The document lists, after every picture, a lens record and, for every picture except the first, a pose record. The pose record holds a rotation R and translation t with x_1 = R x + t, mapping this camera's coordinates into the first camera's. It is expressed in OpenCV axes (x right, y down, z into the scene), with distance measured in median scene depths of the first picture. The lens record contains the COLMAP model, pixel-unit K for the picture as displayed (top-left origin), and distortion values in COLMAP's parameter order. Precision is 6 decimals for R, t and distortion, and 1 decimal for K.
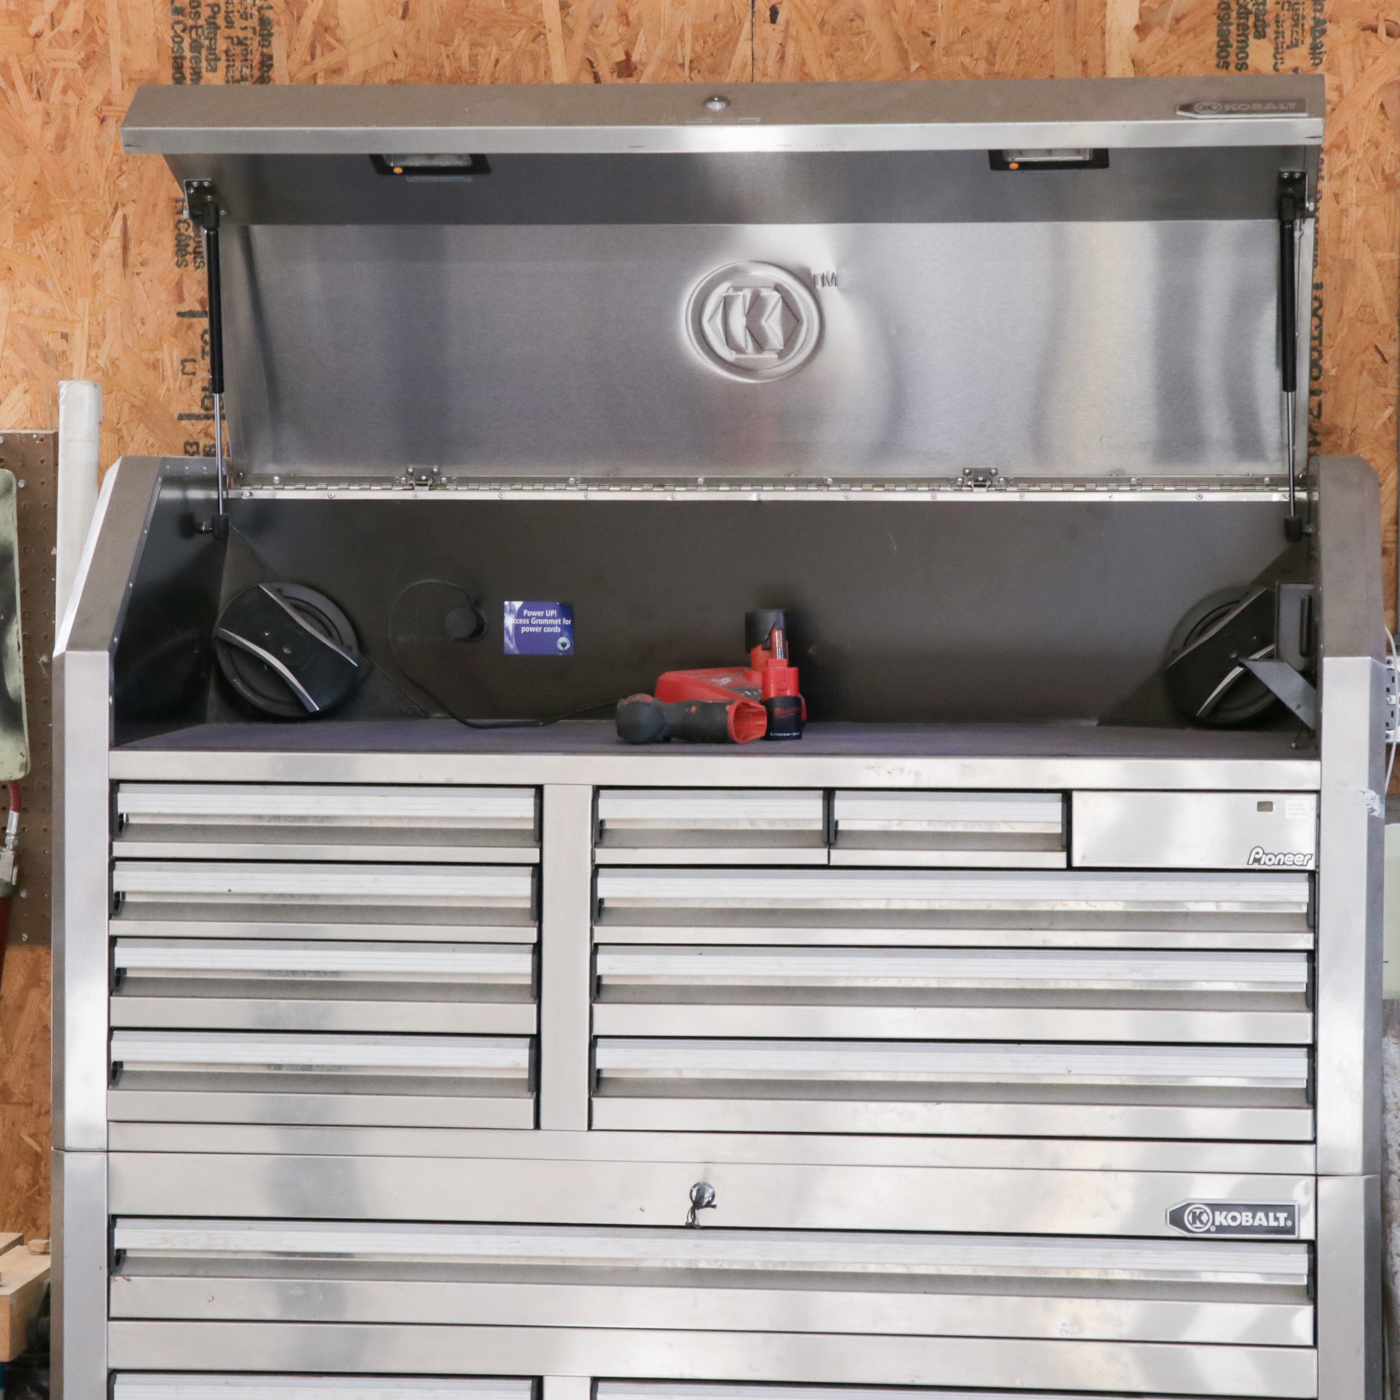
lens RADIAL K [[3897.8, 0, 704.9], [0, 3897.8, 700.2], [0, 0, 1]] dist [0.215356, 0.000000]
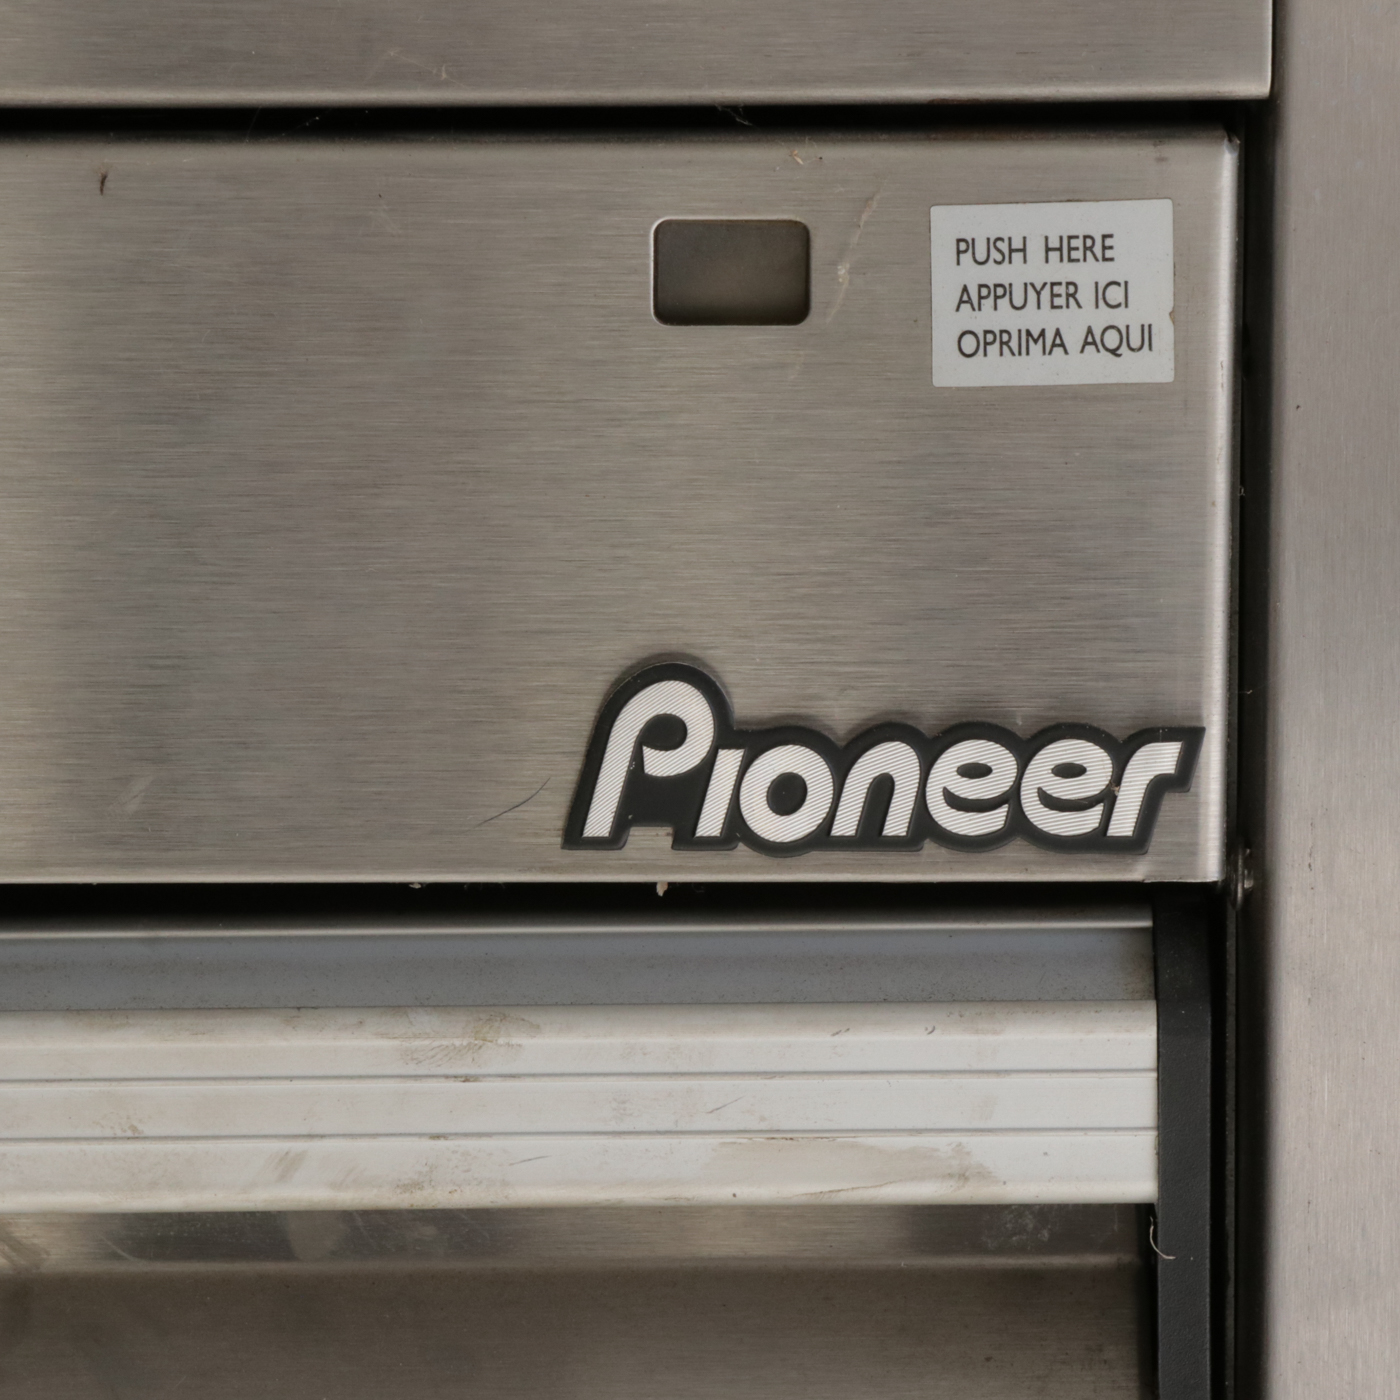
lens RADIAL K [[6750.4, 0, 700.0], [0, 6750.4, 700.0], [0, 0, 1]] dist [-0.135668, 0.000000]
pose [[0.989453, -0.027463, 0.142229, 0.117155], [0.014107, 0.995465, 0.094080, 0.021716], [-0.144167, -0.091081, 0.985353, 0.827556]]
